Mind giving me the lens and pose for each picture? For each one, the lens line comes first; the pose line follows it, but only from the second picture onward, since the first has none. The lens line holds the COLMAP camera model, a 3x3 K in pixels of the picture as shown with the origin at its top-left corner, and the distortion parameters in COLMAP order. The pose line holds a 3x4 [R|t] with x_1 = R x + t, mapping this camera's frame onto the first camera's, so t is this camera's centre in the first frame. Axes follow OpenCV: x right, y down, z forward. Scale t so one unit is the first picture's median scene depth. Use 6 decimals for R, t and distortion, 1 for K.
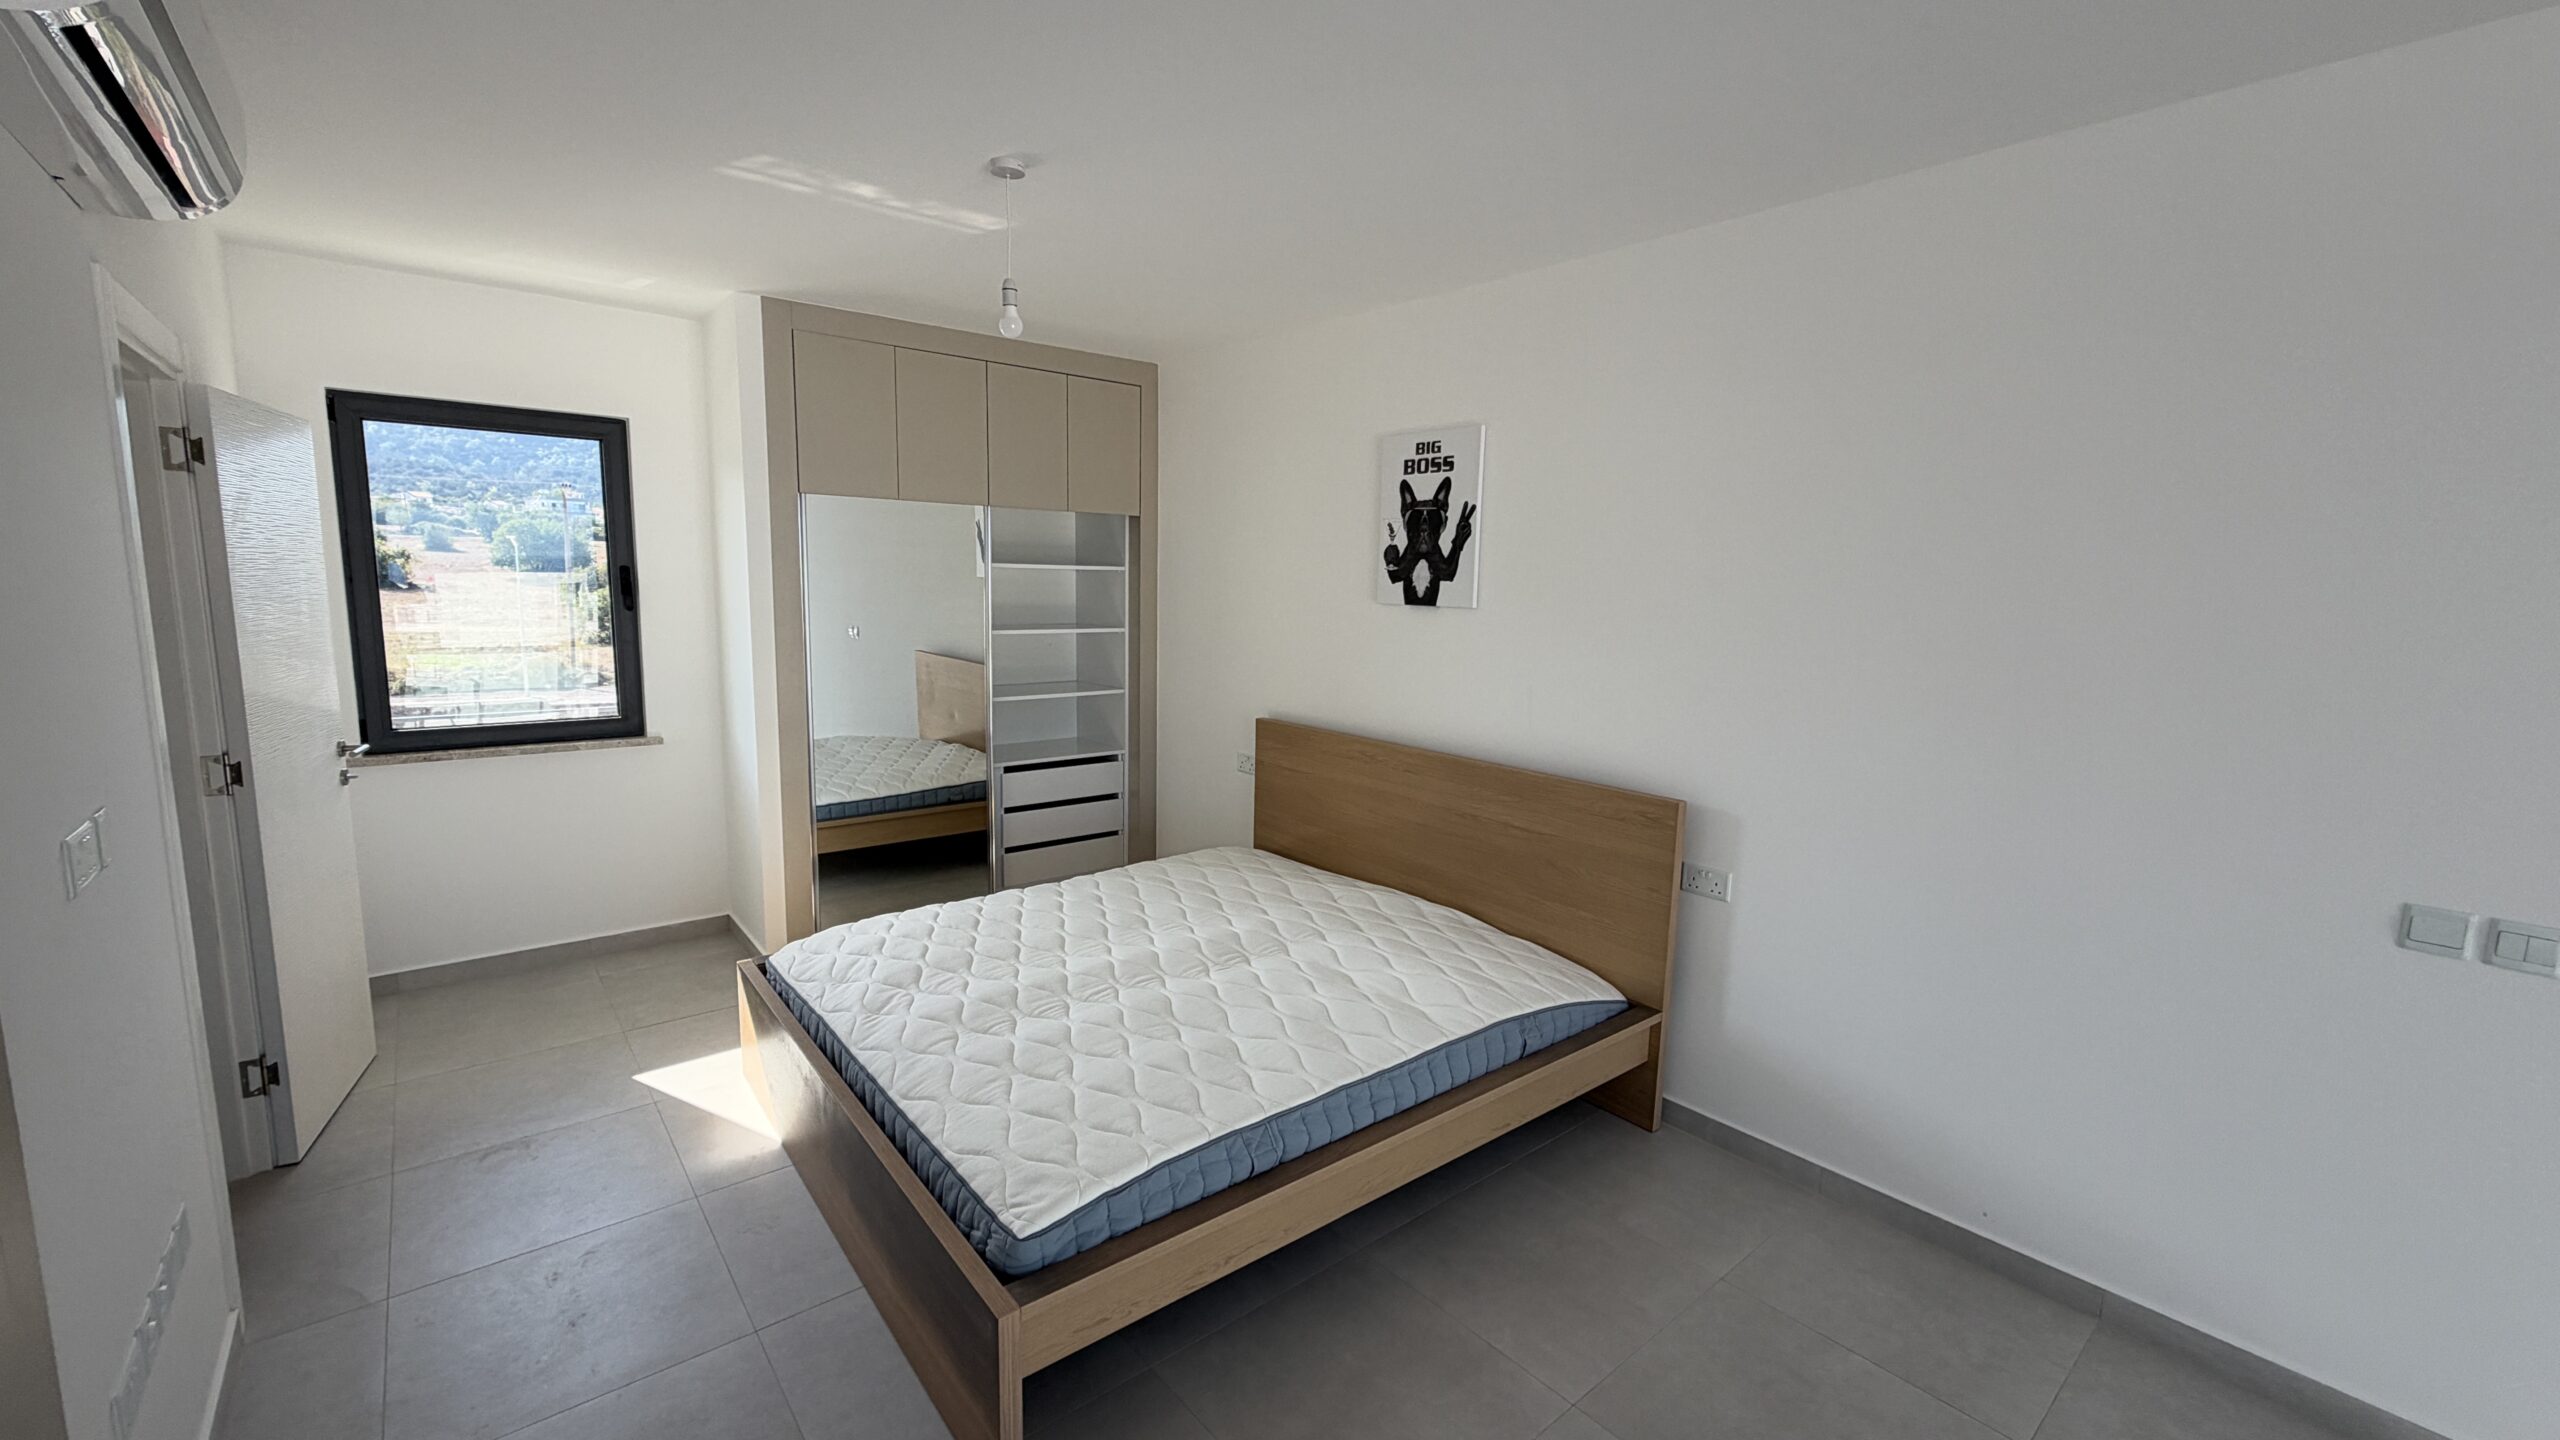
lens RADIAL K [[1014.5, 0, 1274.9], [0, 1014.5, 722.4], [0, 0, 1]] dist [-0.000506, 0.000116]
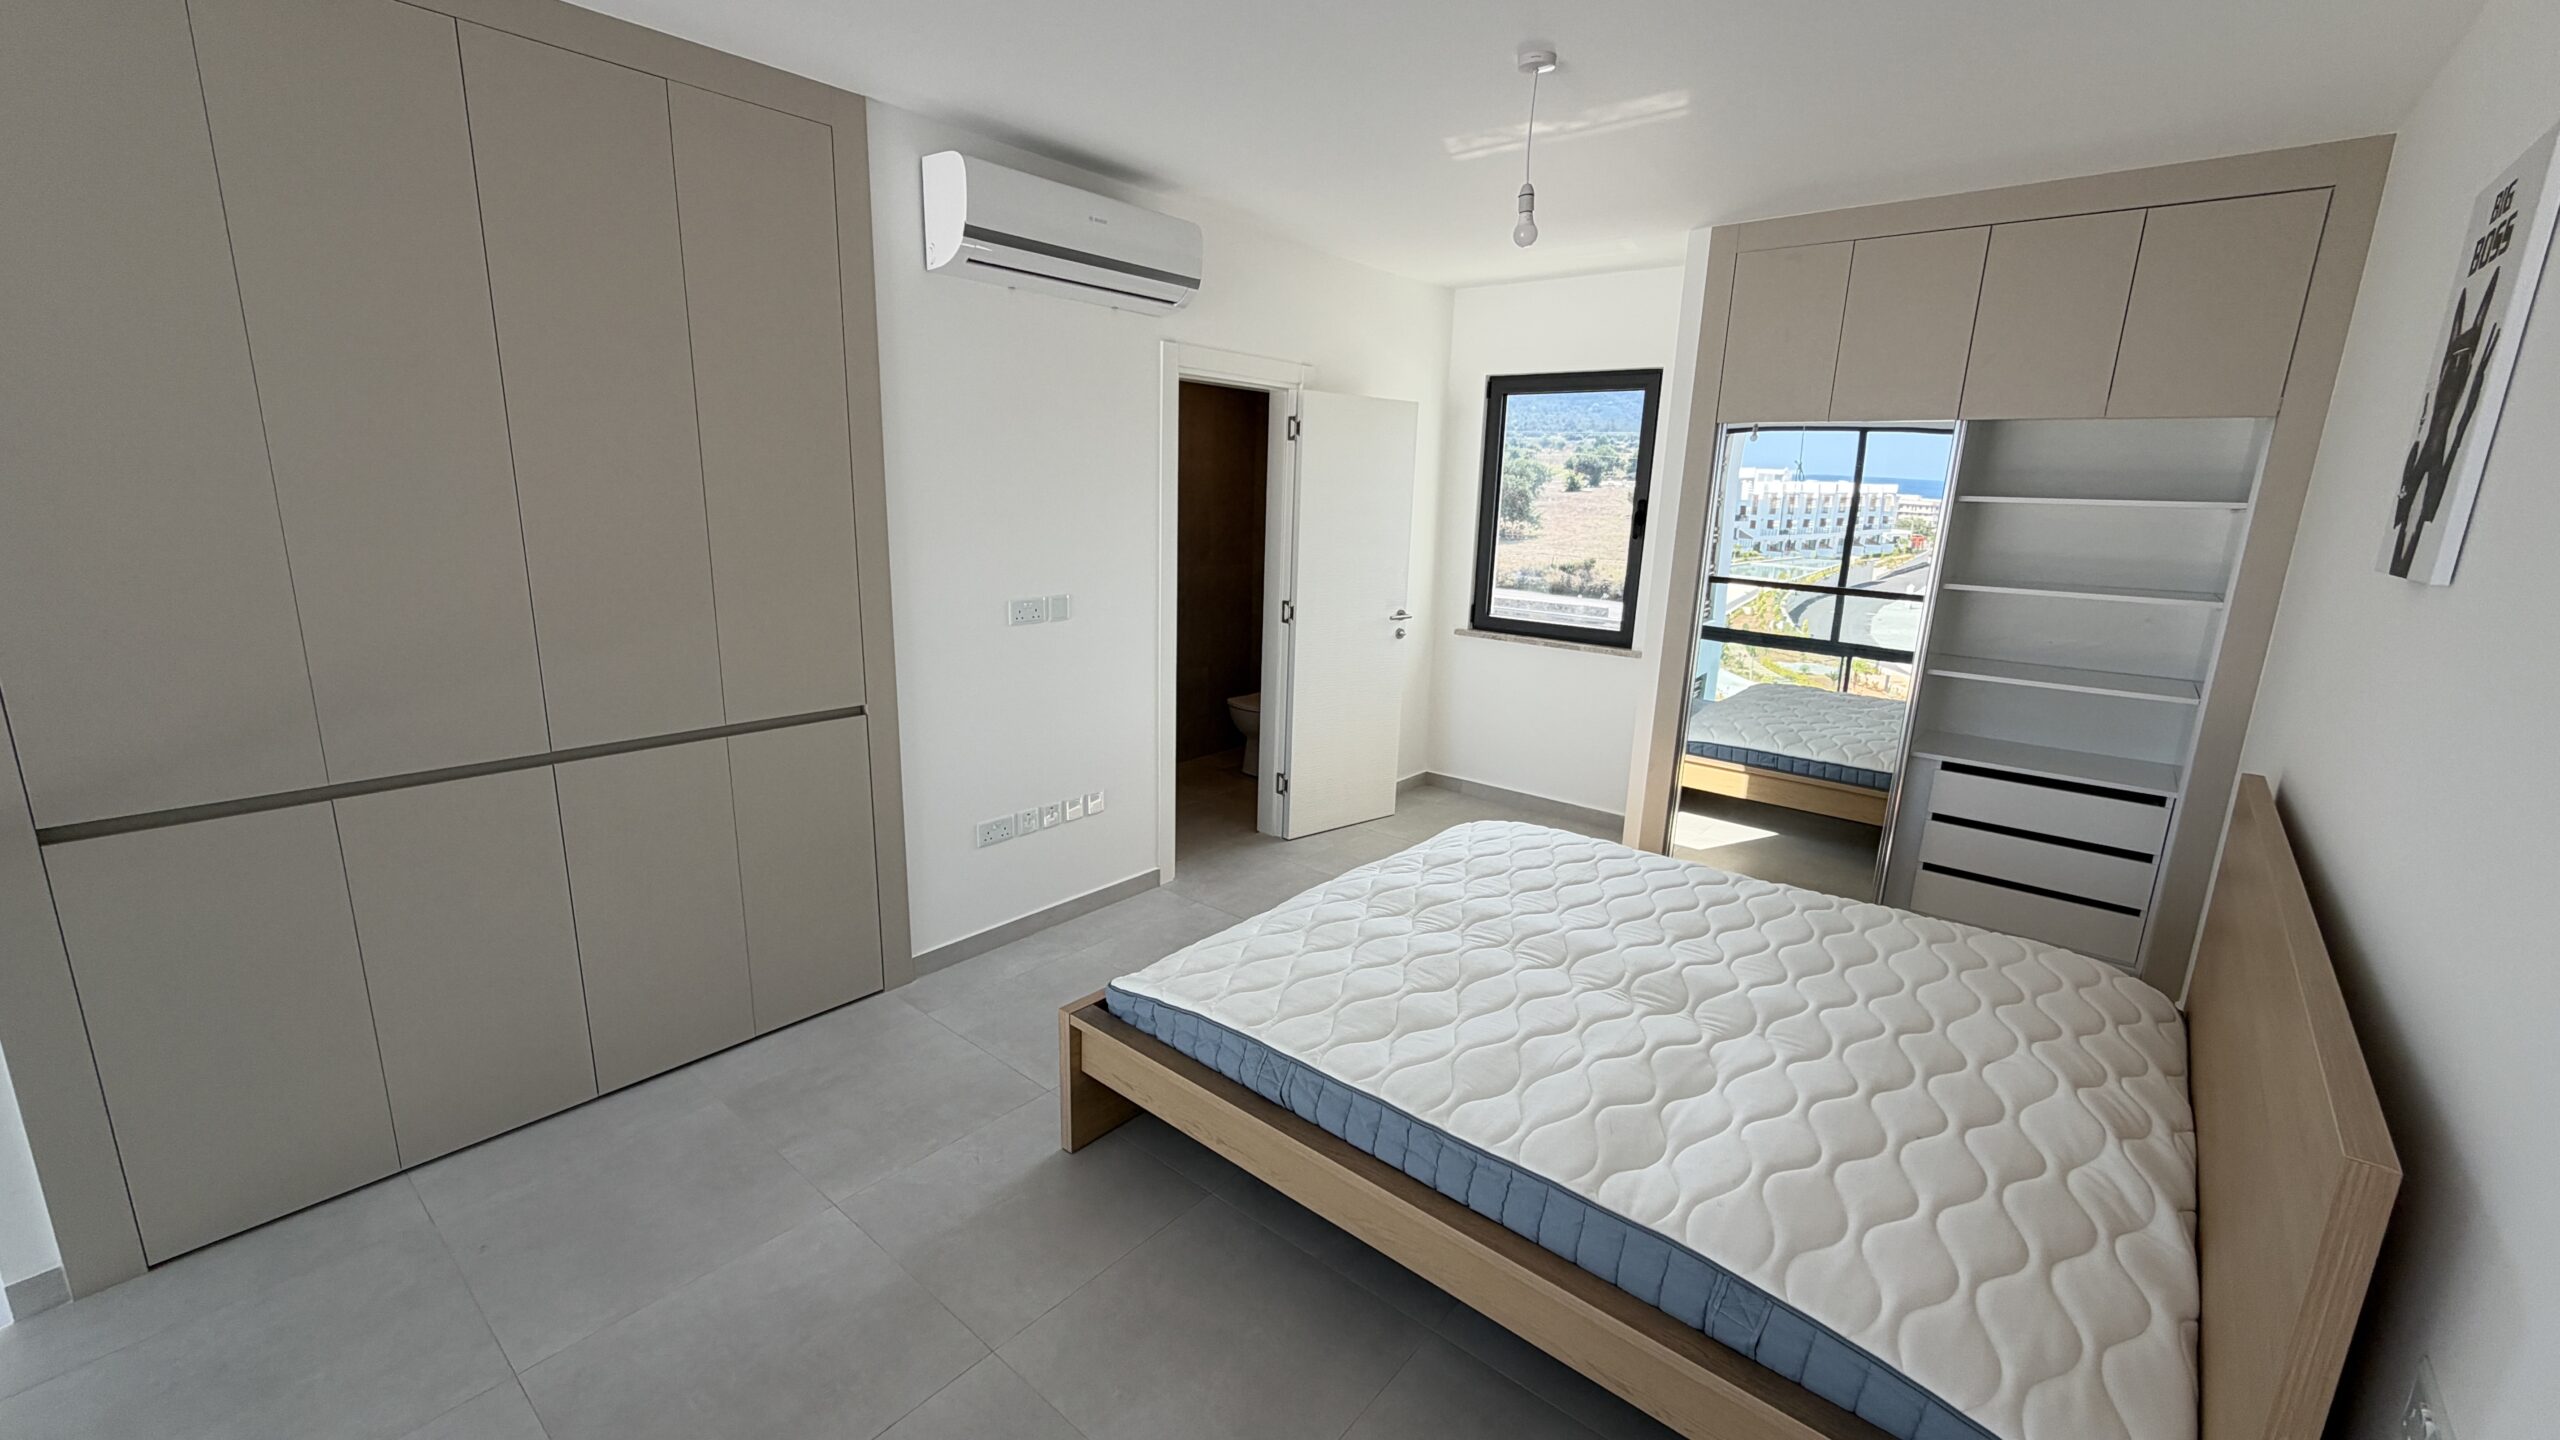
lens RADIAL K [[1014.5, 0, 1262.3], [0, 1014.5, 719.5], [0, 0, 1]] dist [-0.000506, 0.000116]
pose [[0.172074, 0.205573, -0.963395, 0.526725], [-0.161769, 0.970603, 0.178217, -0.056013], [0.971711, 0.125181, 0.200270, 0.455743]]
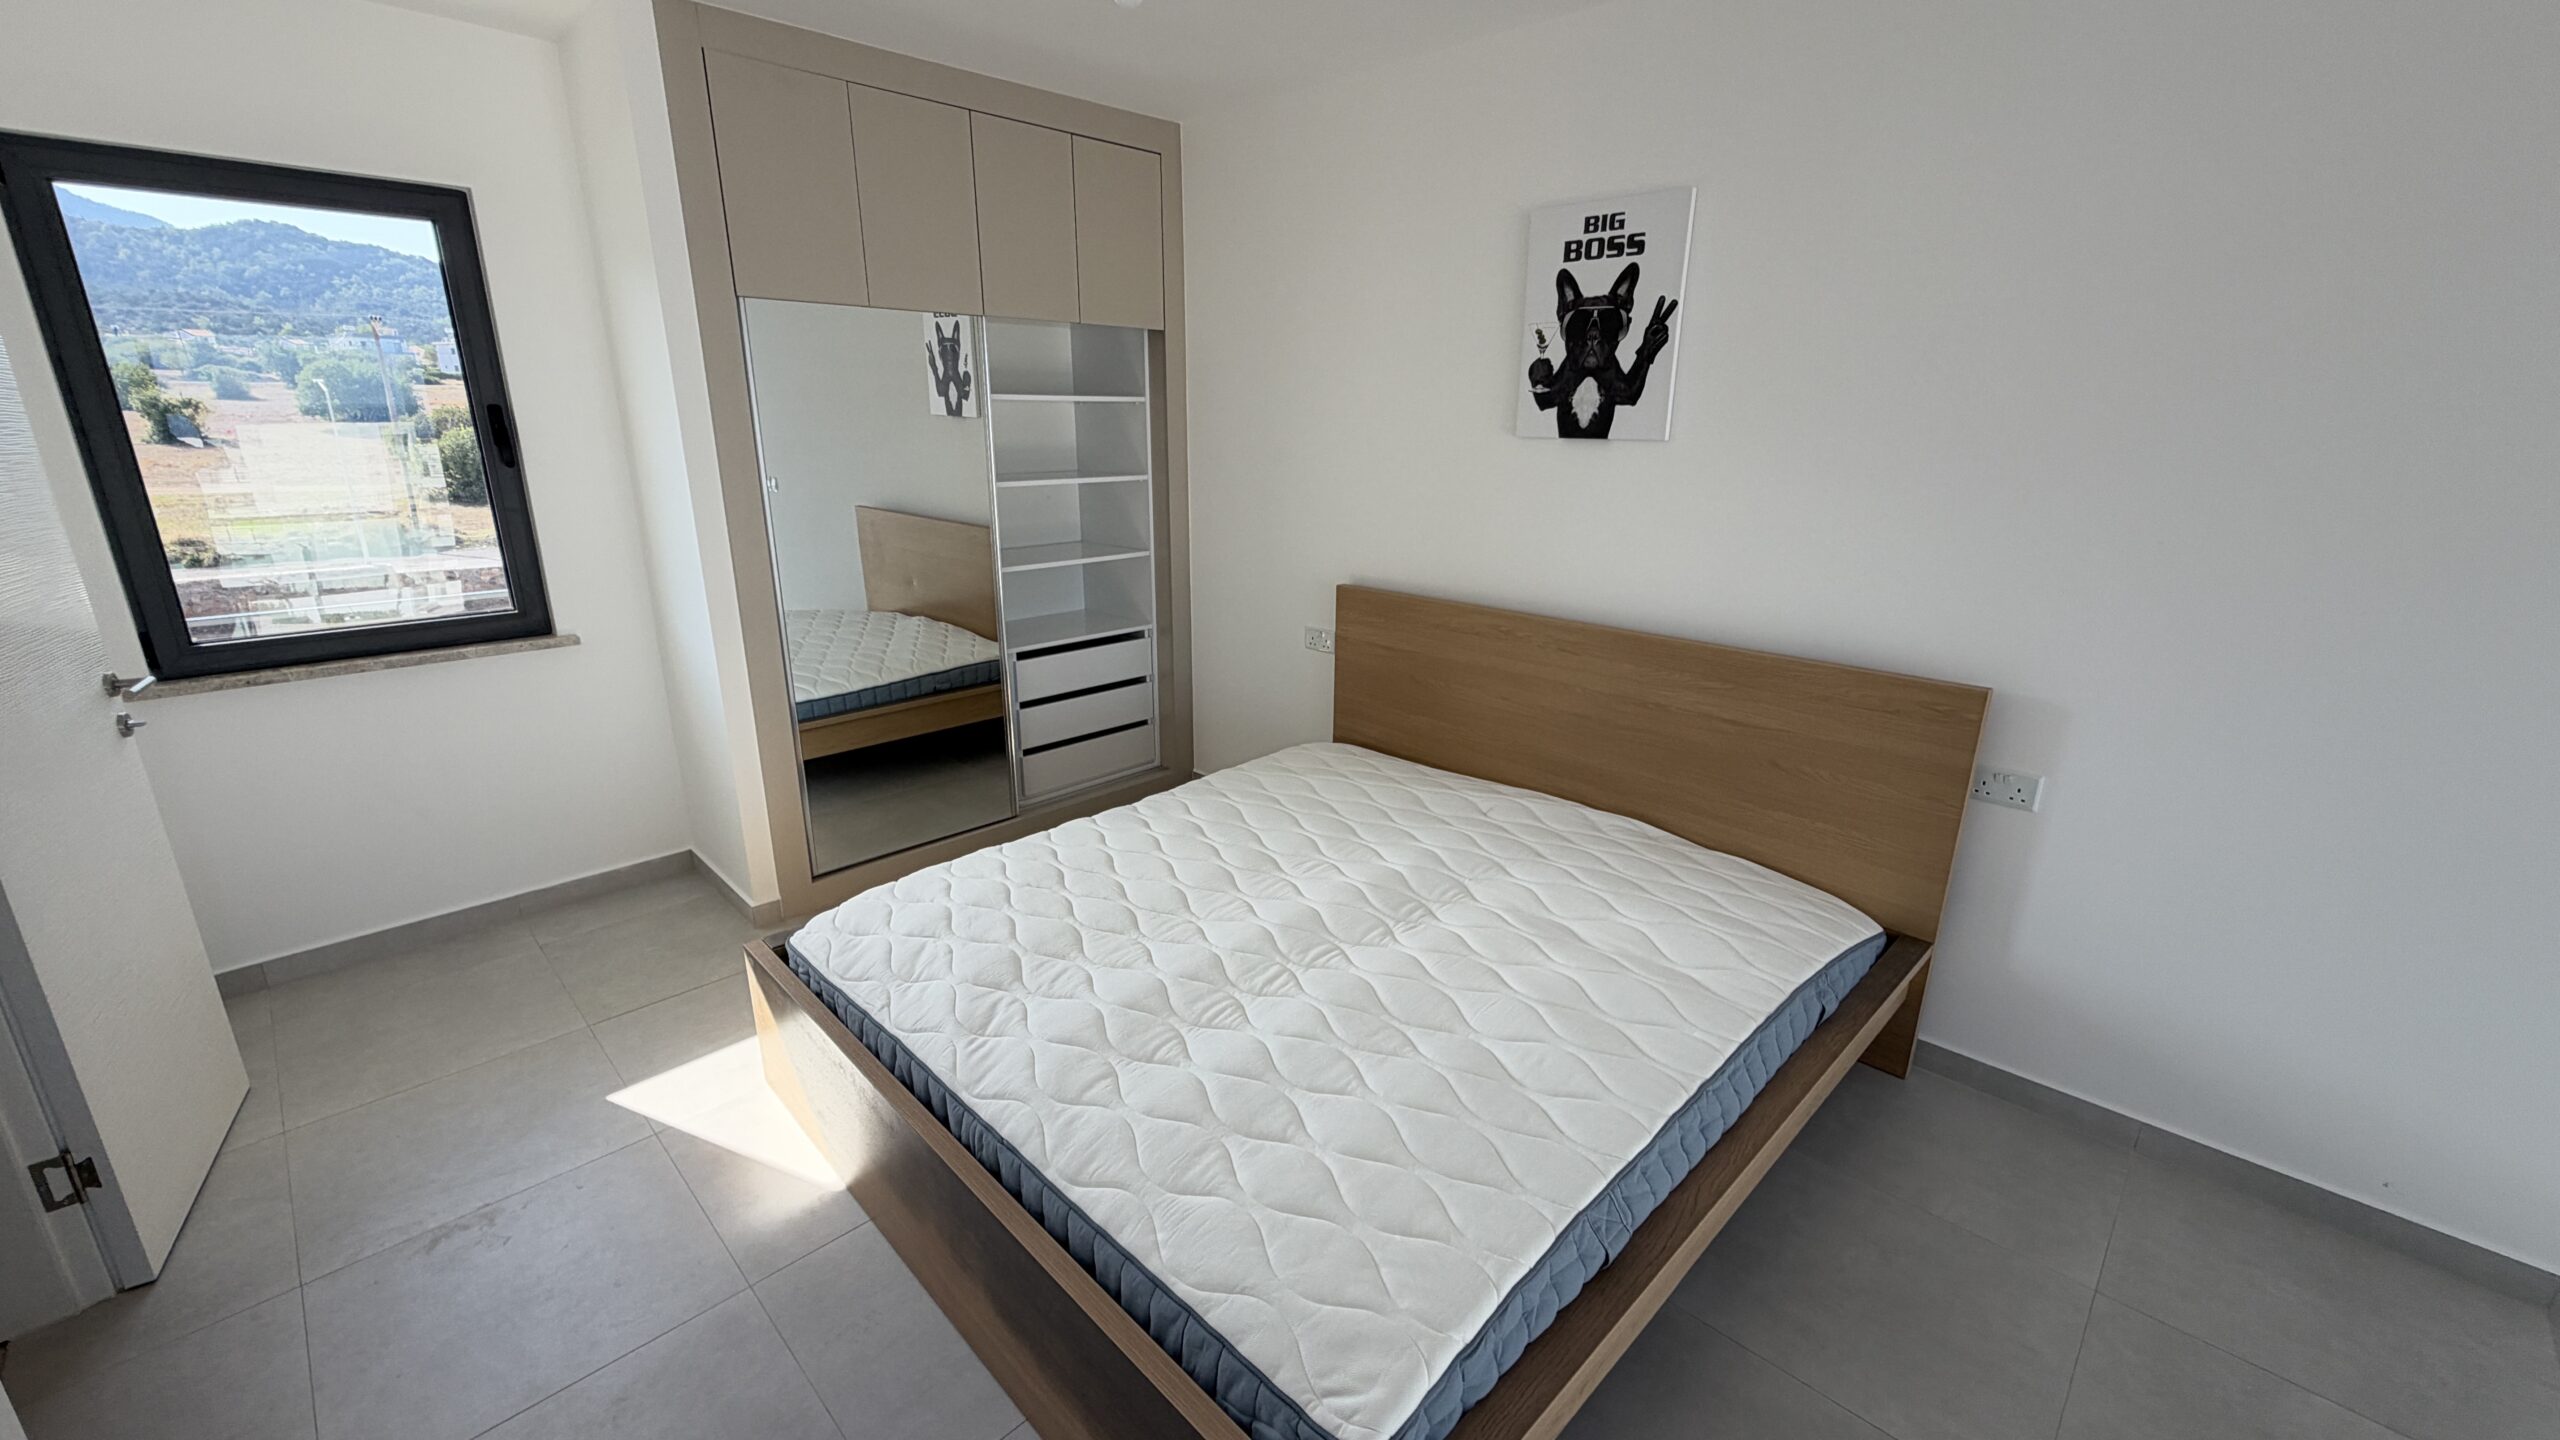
lens RADIAL K [[1014.5, 0, 1272.2], [0, 1014.5, 719.8], [0, 0, 1]] dist [-0.000506, 0.000116]
pose [[0.995756, -0.042494, 0.081639, -0.178450], [0.029649, 0.987849, 0.152563, -0.028916], [-0.087130, -0.149495, 0.984916, 0.230467]]
